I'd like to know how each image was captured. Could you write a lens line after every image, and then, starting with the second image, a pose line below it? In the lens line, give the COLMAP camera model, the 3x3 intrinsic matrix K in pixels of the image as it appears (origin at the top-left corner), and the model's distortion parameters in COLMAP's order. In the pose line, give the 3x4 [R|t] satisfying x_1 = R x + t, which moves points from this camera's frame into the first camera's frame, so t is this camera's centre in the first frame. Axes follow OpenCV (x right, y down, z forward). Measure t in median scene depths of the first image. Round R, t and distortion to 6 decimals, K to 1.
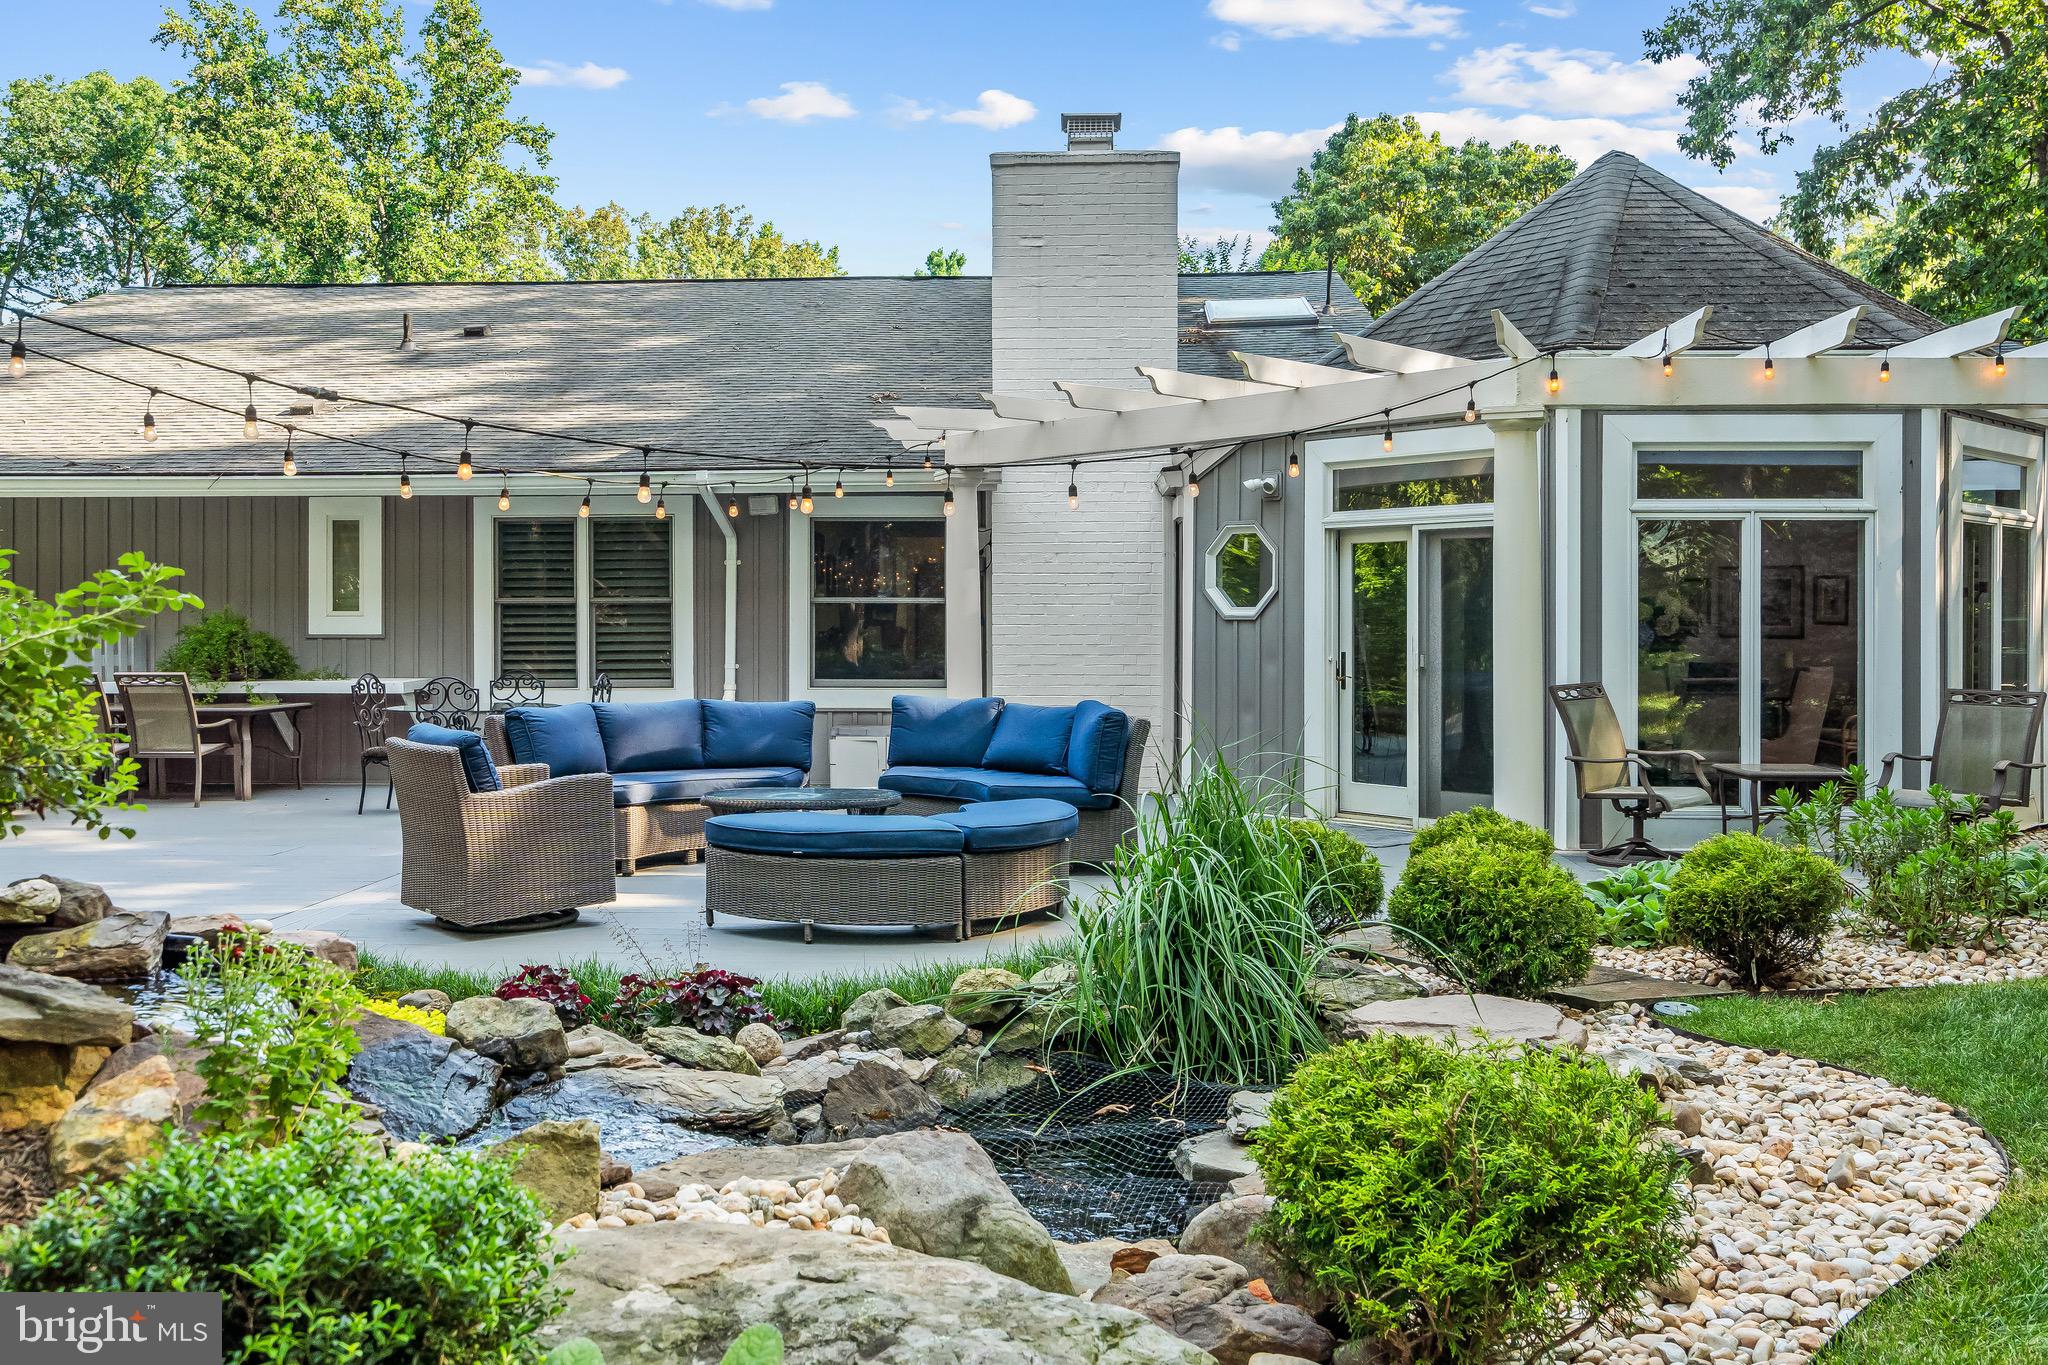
lens RADIAL K [[1758.2, 0, 1008.8], [0, 1758.2, 626.0], [0, 0, 1]] dist [0.001475, 0.015752]
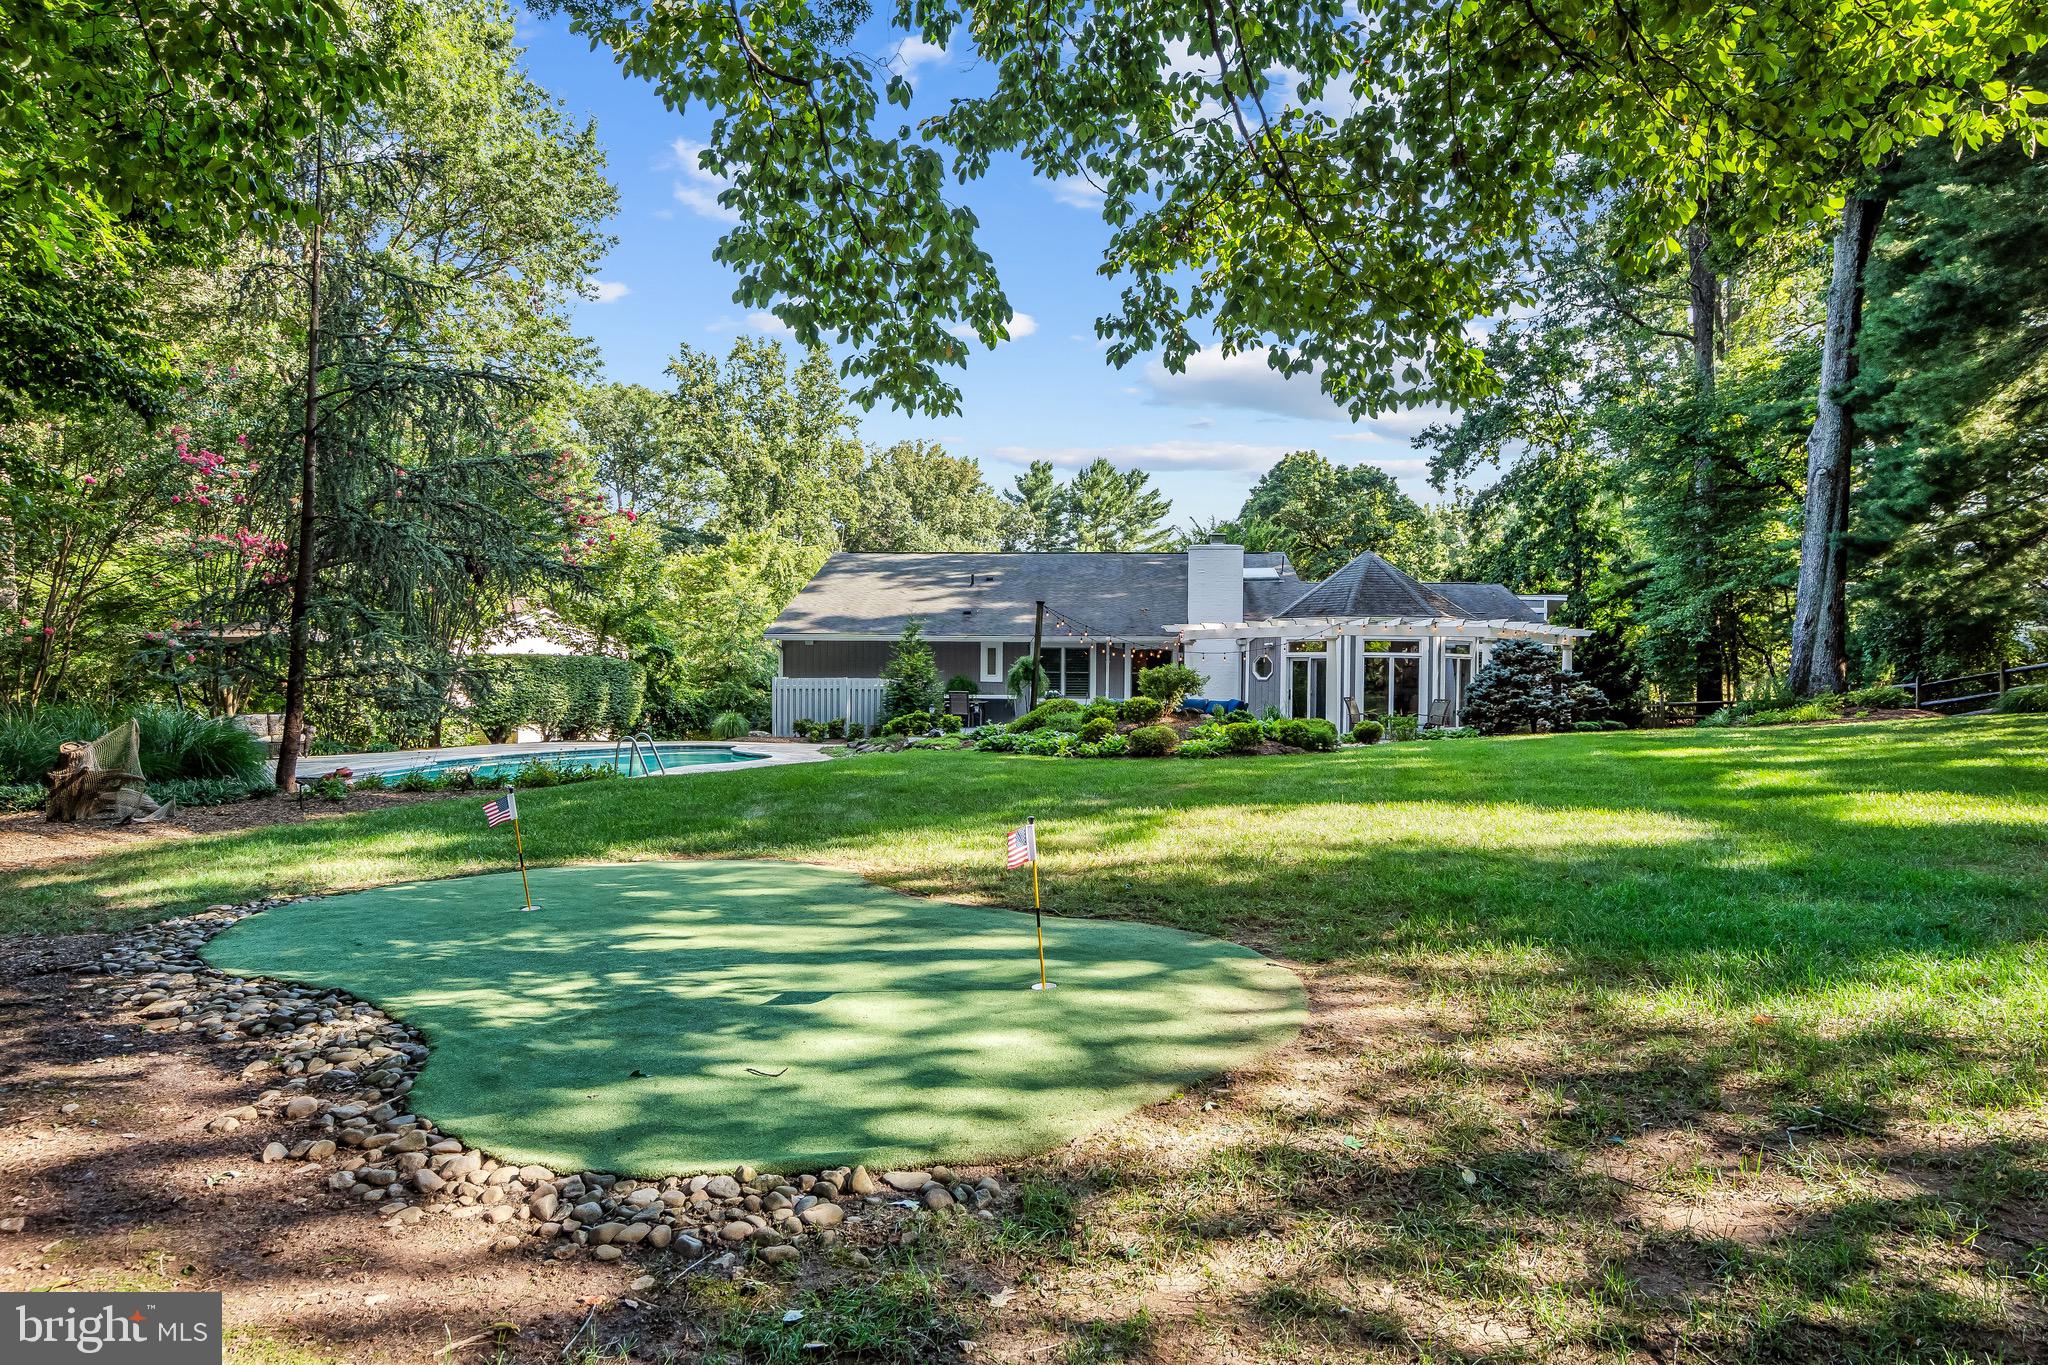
lens RADIAL K [[1215.1, 0, 1026.9], [0, 1215.1, 683.1], [0, 0, 1]] dist [0.019048, 0.000136]
pose [[0.999901, 0.012401, -0.006672, -0.283438], [-0.012394, 0.999923, 0.001138, 0.004158], [0.006686, -0.001055, 0.999977, -1.275222]]
